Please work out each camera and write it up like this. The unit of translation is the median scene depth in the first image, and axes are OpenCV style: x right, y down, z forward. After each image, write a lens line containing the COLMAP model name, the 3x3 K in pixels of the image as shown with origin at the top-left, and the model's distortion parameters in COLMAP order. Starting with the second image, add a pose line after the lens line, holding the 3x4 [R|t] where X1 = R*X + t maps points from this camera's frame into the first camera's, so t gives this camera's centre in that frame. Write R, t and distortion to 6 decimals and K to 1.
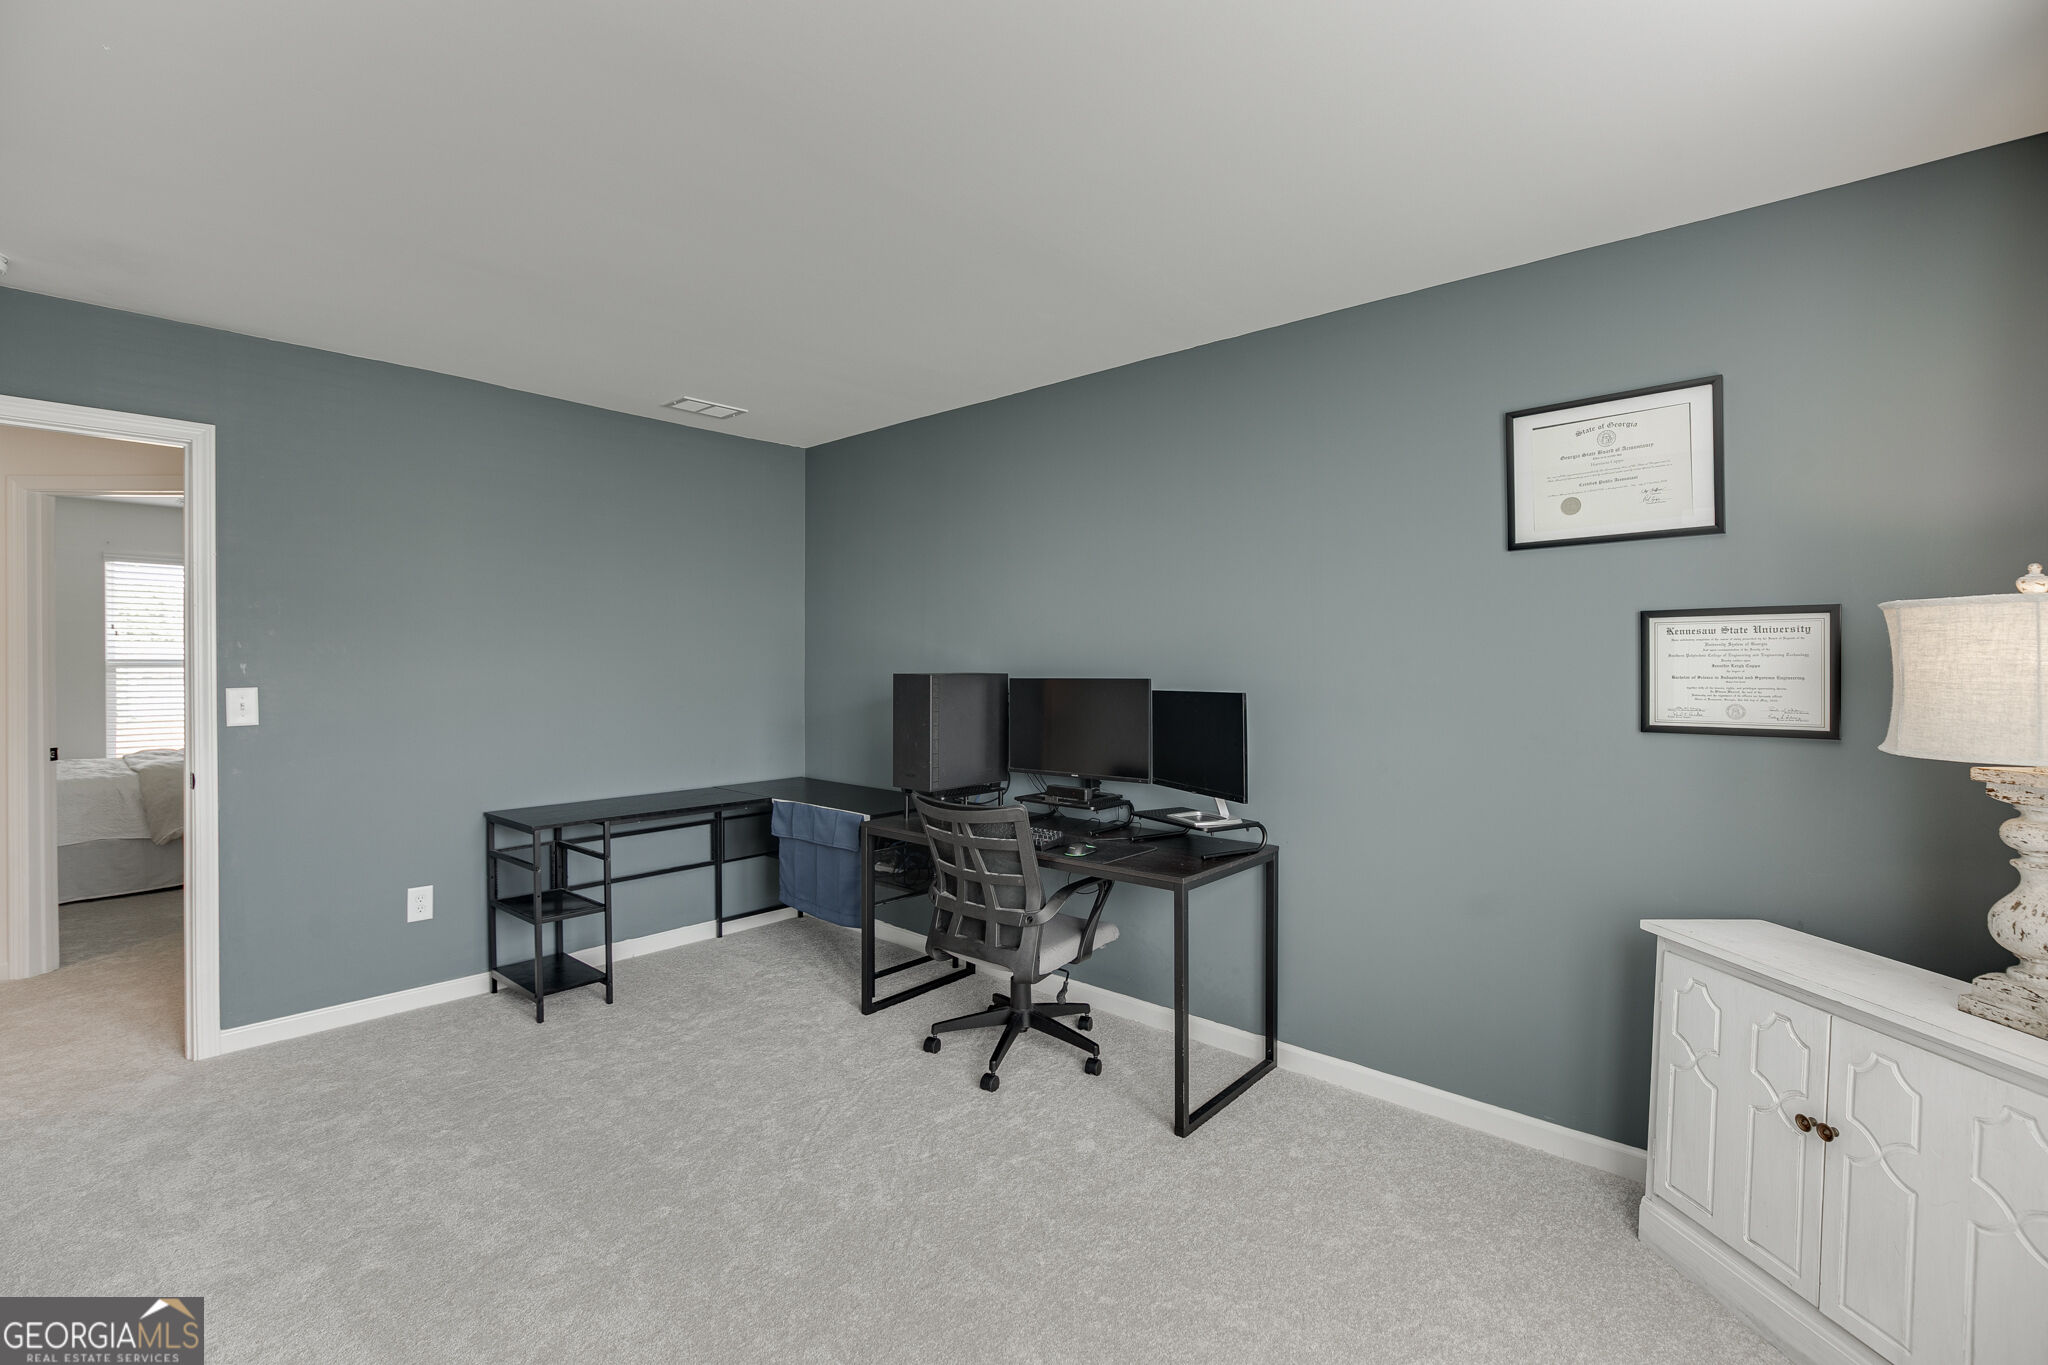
lens RADIAL K [[920.9, 0, 1019.1], [0, 920.9, 674.7], [0, 0, 1]] dist [-0.007642, 0.005778]
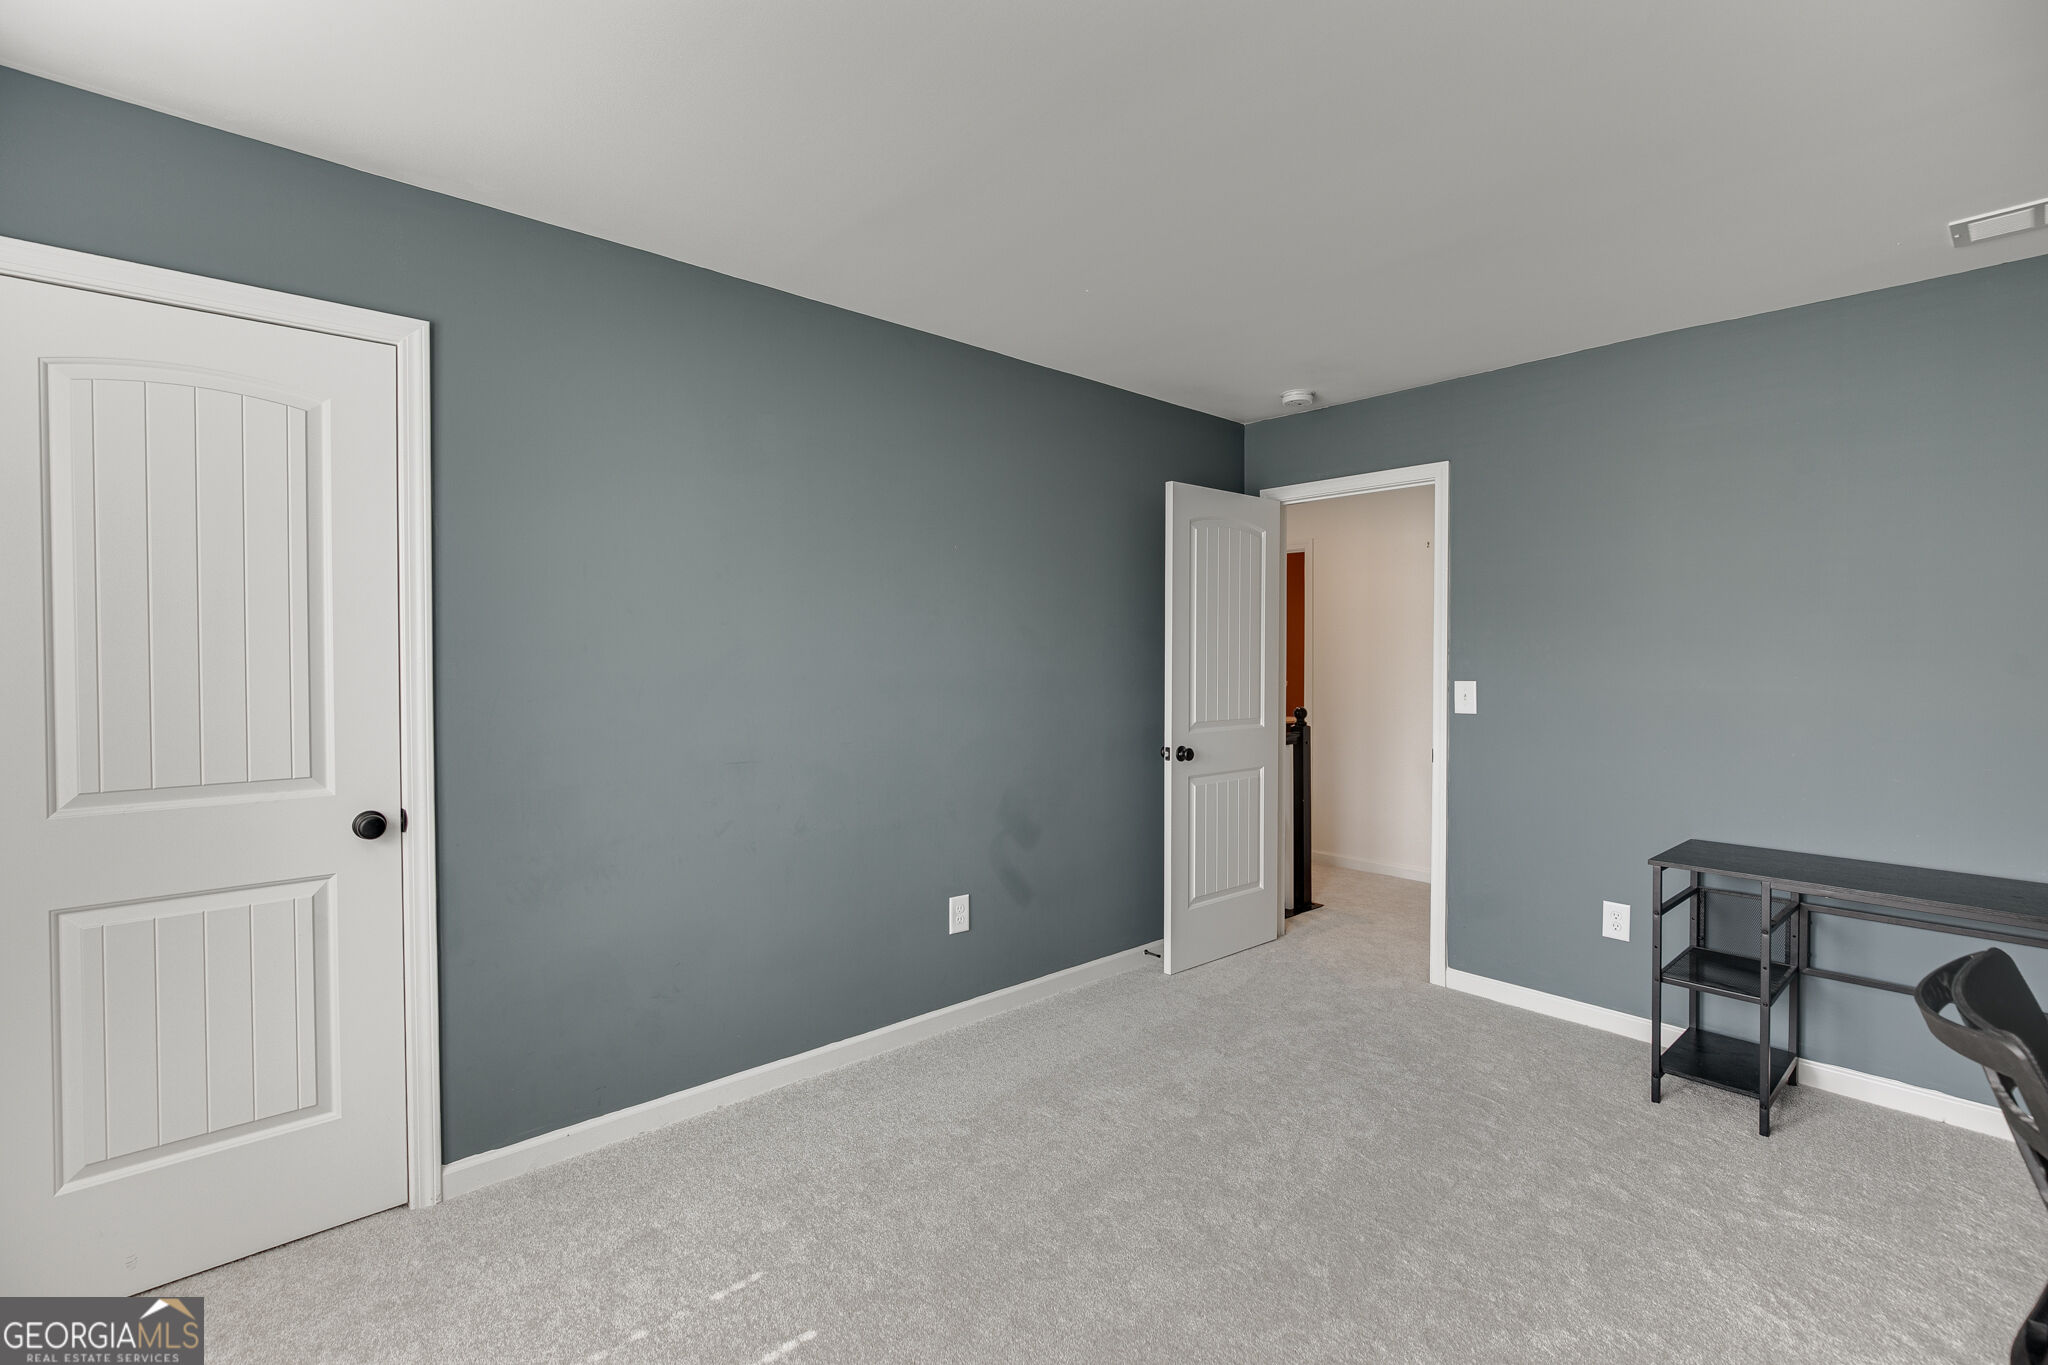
lens RADIAL K [[920.9, 0, 1019.5], [0, 920.9, 671.5], [0, 0, 1]] dist [-0.007642, 0.005778]
pose [[-0.091266, 0.015779, -0.995702, 0.364847], [-0.021525, 0.999610, 0.017814, -0.005888], [0.995594, 0.023059, -0.090891, 0.547591]]
